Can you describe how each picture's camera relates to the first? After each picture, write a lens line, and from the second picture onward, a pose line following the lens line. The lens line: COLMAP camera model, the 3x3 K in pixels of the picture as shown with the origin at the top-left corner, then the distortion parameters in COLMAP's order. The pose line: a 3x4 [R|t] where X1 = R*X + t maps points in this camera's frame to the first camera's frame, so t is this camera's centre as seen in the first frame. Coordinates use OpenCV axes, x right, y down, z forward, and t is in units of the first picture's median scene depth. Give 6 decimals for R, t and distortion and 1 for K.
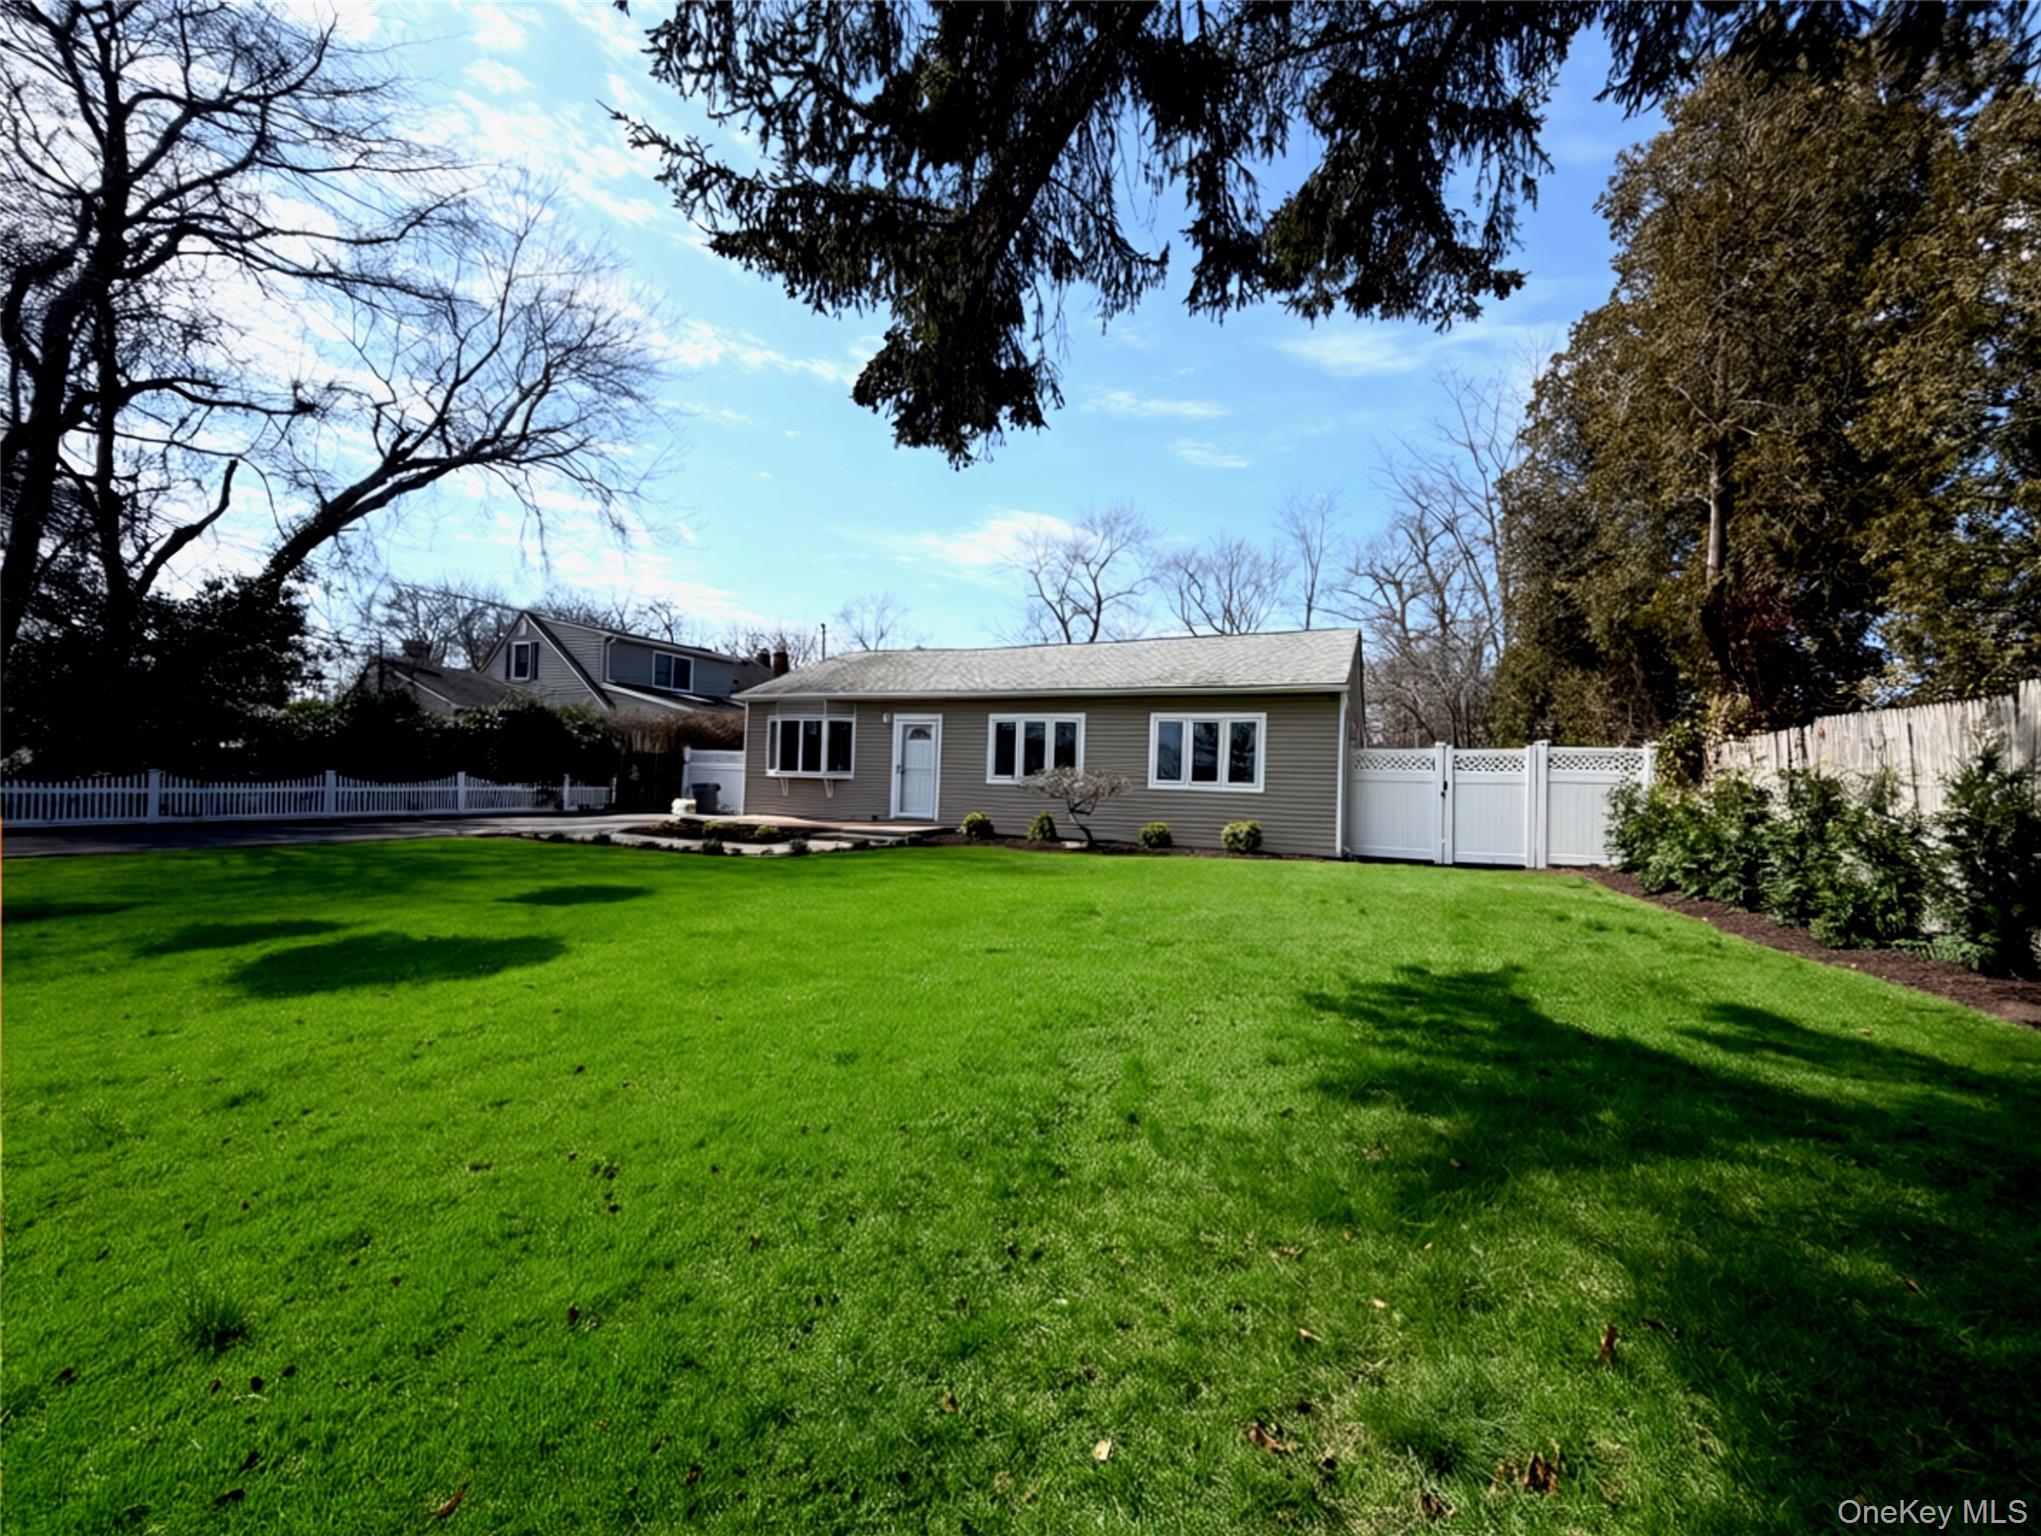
lens RADIAL K [[807.5, 0, 1020.5], [0, 807.5, 768.0], [0, 0, 1]] dist [0.000042, 0.000006]
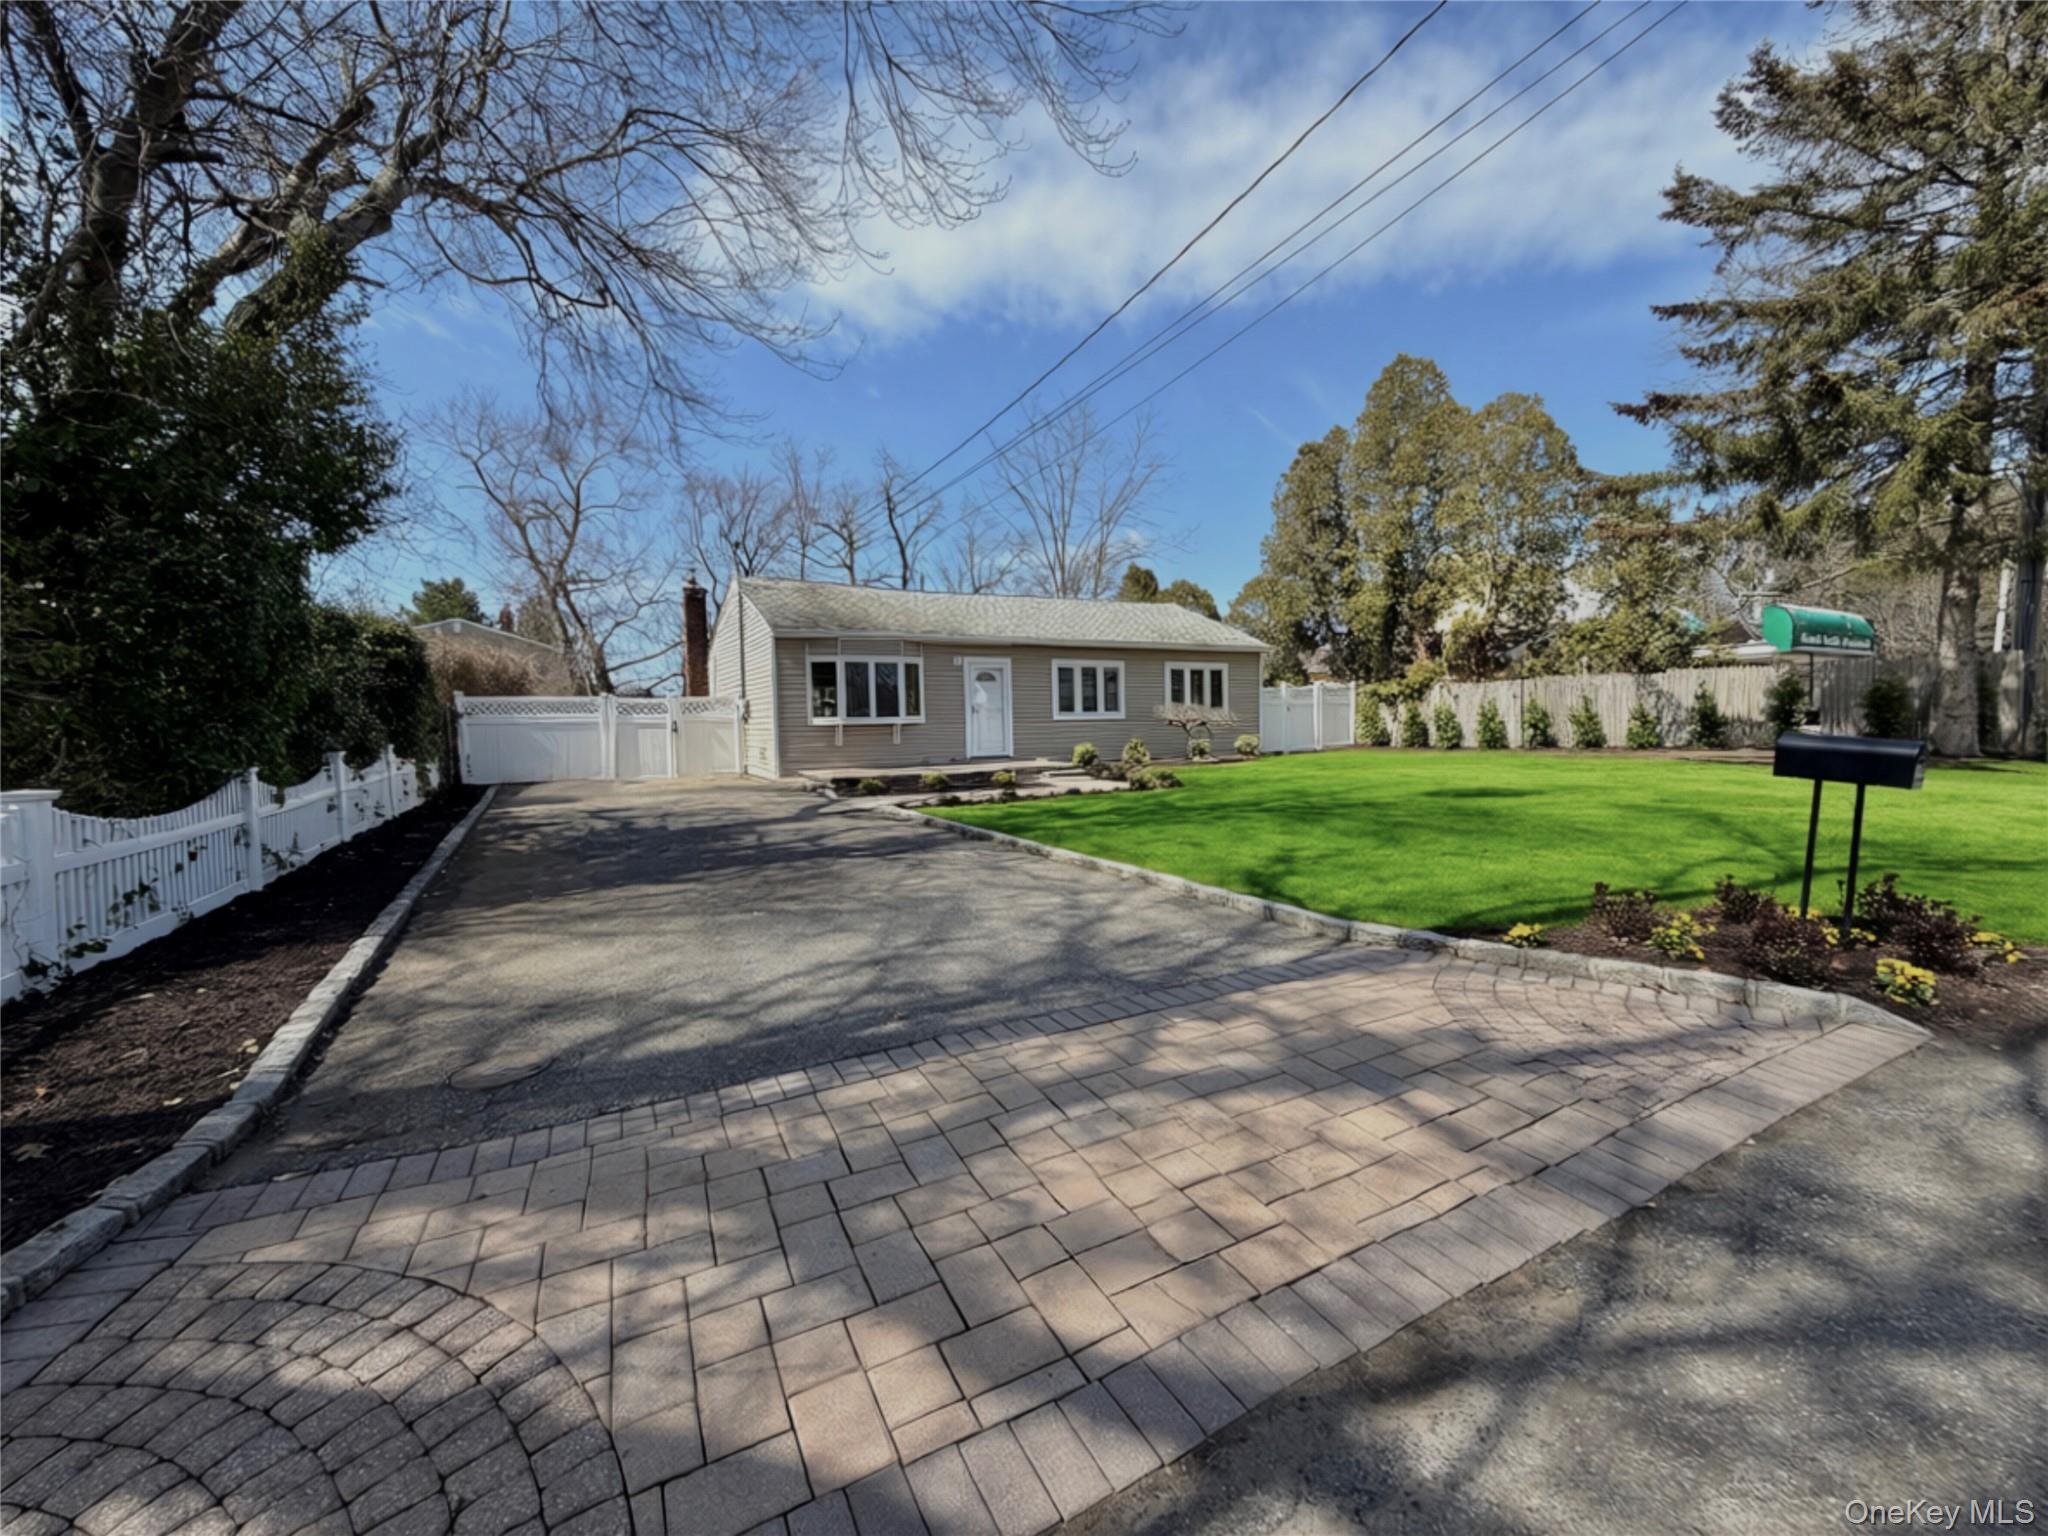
lens RADIAL K [[810.2, 0, 1024.0], [0, 810.2, 768.0], [0, 0, 1]] dist [0.000042, 0.000006]
pose [[0.592730, -0.093357, 0.799972, -0.971996], [0.025232, 0.994924, 0.097412, -0.025734], [-0.805006, -0.037554, 0.592077, 0.333148]]
